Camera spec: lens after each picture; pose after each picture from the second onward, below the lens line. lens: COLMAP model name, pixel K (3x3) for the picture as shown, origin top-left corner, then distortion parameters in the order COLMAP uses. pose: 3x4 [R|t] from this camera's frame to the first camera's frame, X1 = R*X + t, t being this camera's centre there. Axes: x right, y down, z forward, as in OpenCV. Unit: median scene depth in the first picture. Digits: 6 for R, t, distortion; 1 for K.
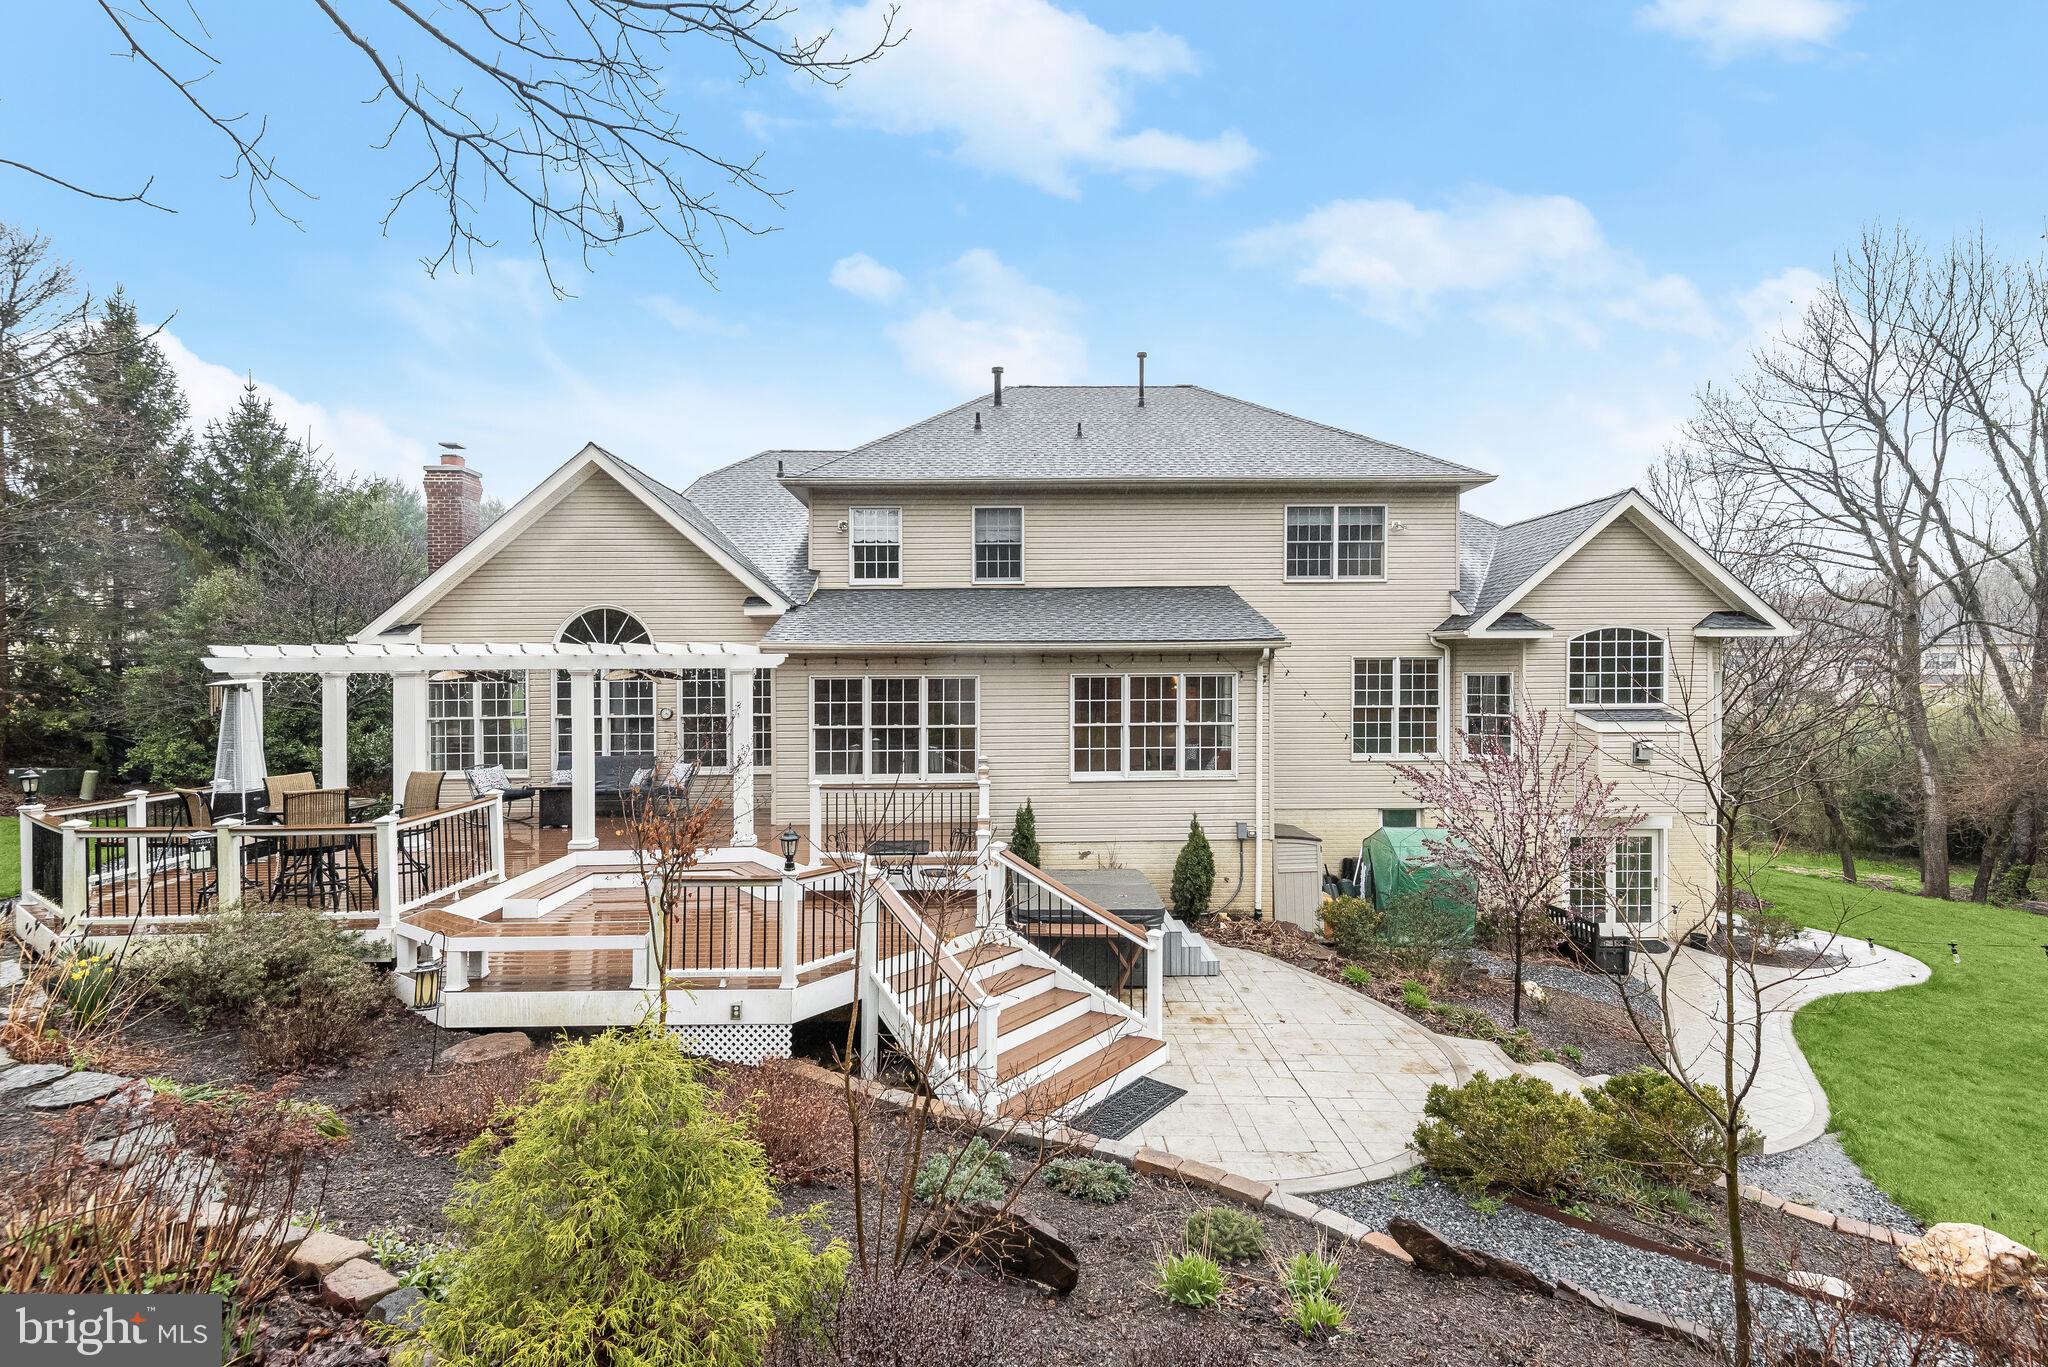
lens RADIAL K [[933.1, 0, 1024.0], [0, 933.1, 683.5], [0, 0, 1]] dist [0.025460, -0.007482]
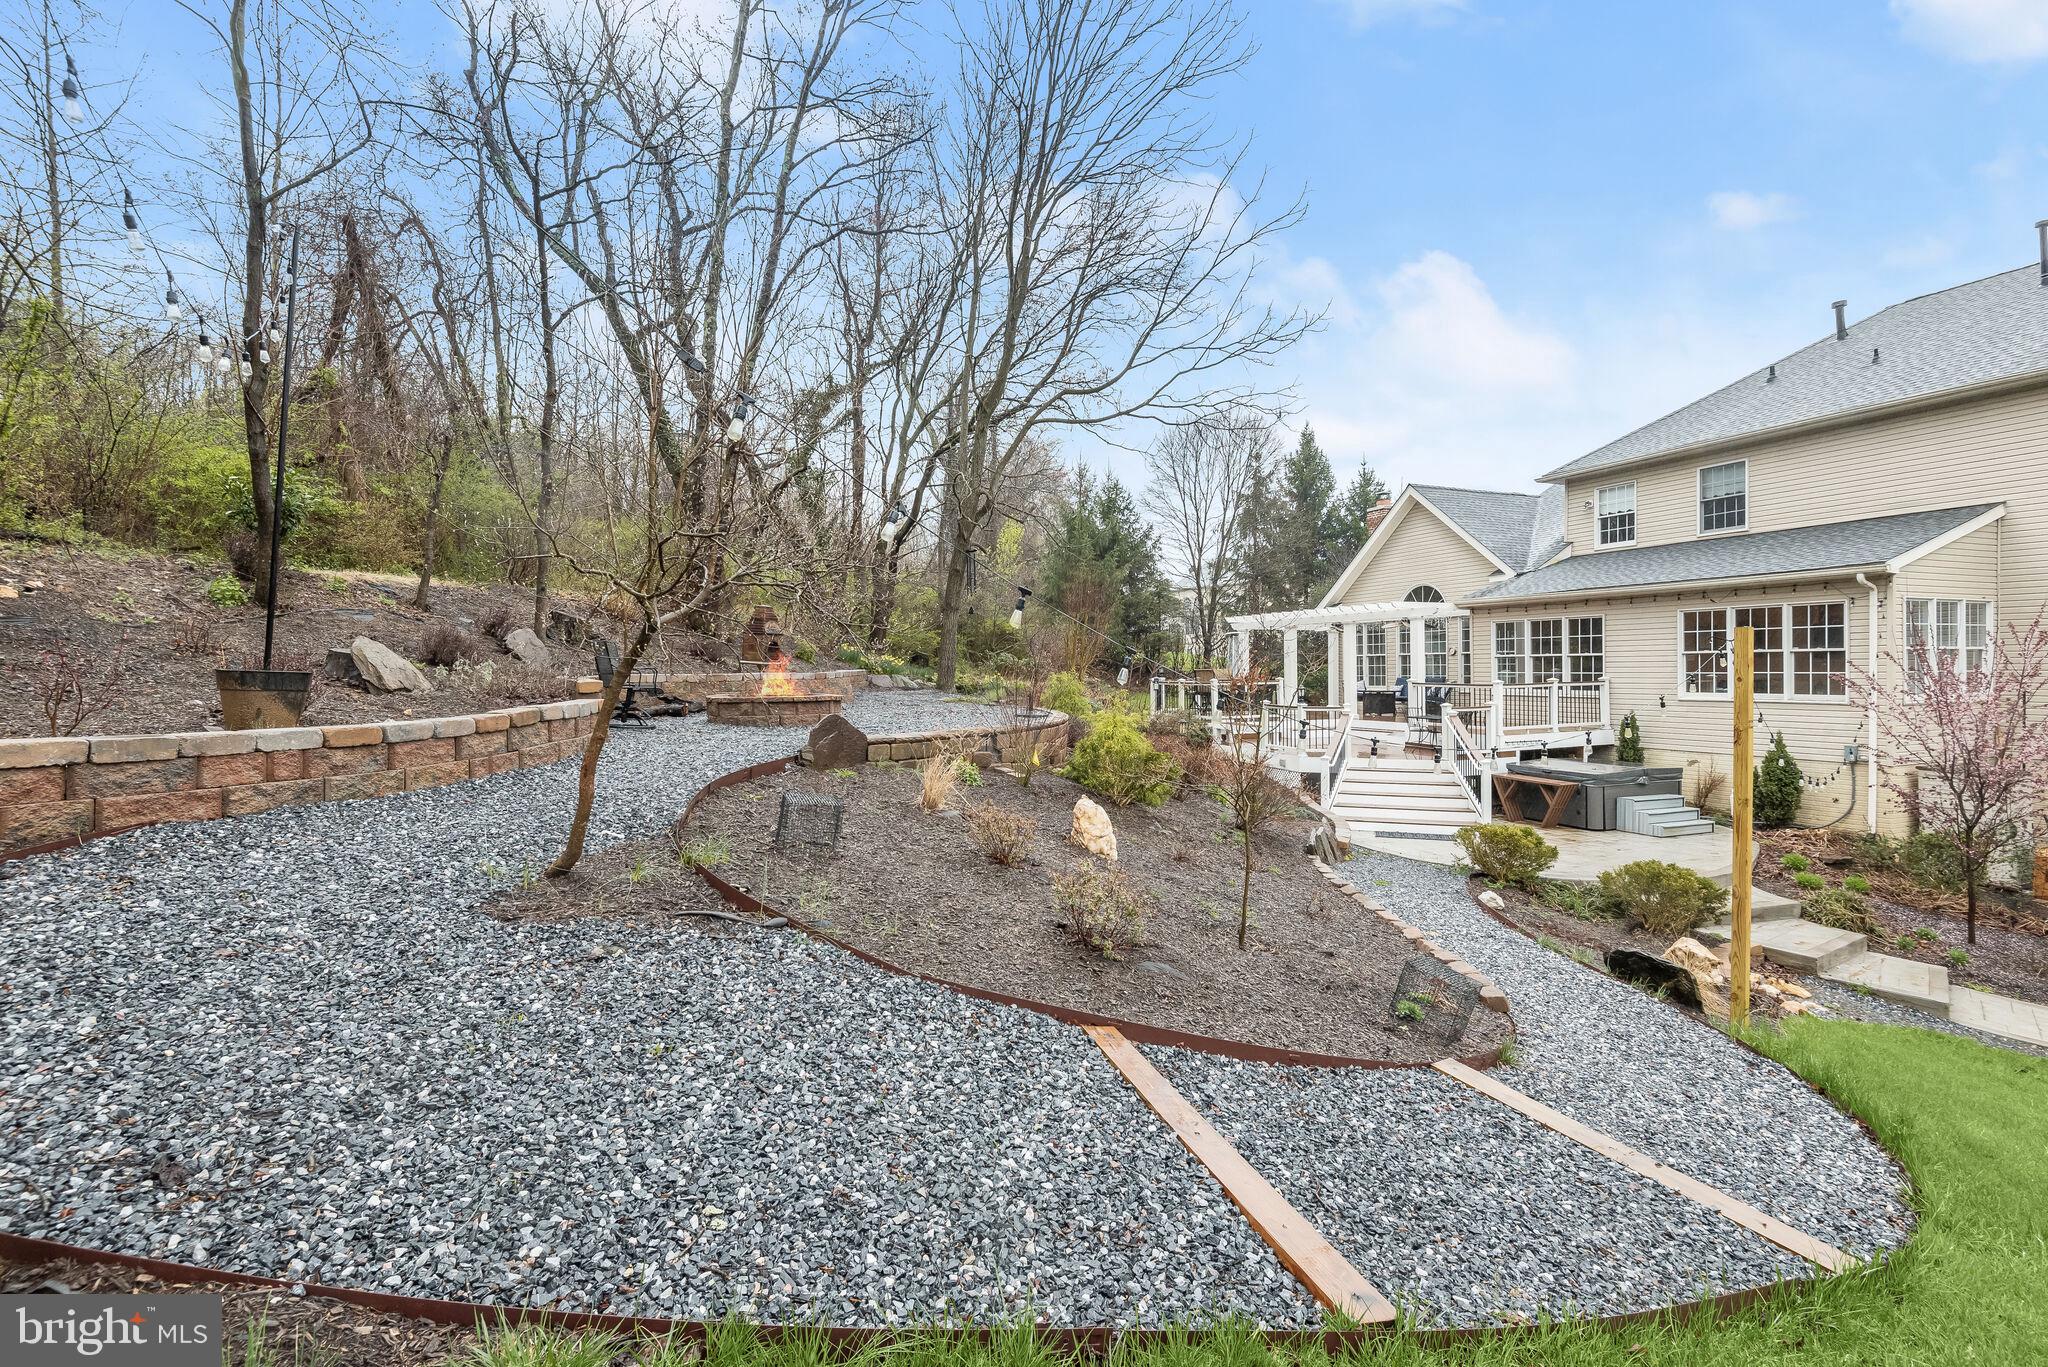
lens RADIAL K [[933.6, 0, 1010.6], [0, 933.6, 687.5], [0, 0, 1]] dist [0.022252, -0.017728]
pose [[0.352050, 0.022774, -0.935704, 0.807129], [-0.004603, 0.999734, 0.022600, 0.061079], [0.935970, -0.003650, 0.352061, -0.206379]]
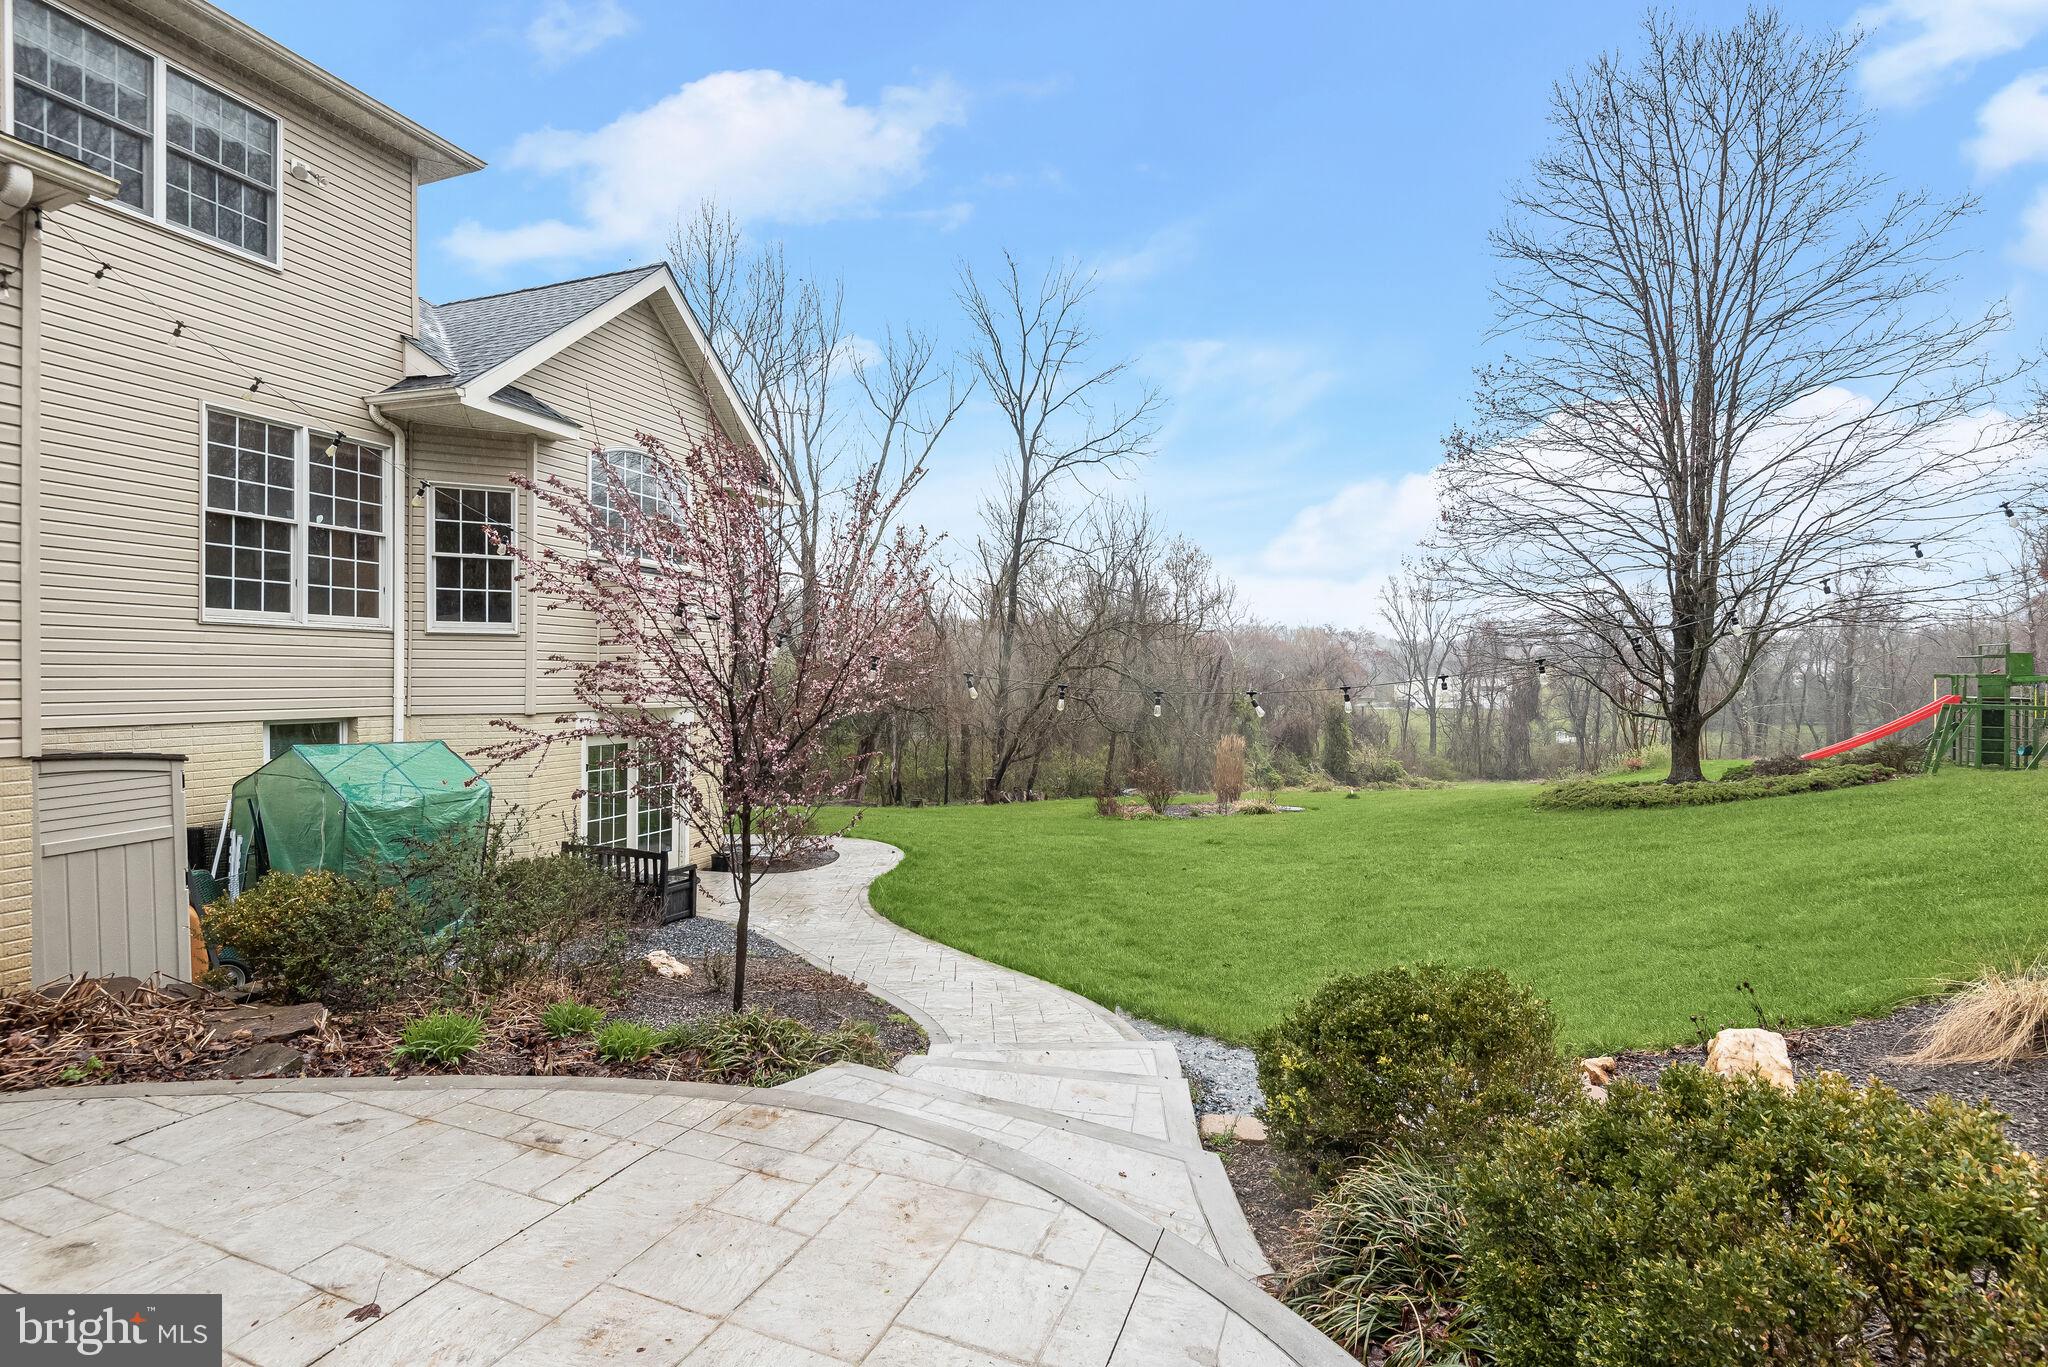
lens RADIAL K [[939.0, 0, 1024.0], [0, 939.0, 683.5], [0, 0, 1]] dist [-0.001058, 0.000230]
pose [[0.371693, 0.002093, 0.928353, 0.072806], [0.000992, 0.999996, -0.002651, 0.131787], [-0.928355, 0.001906, 0.371689, 0.495348]]
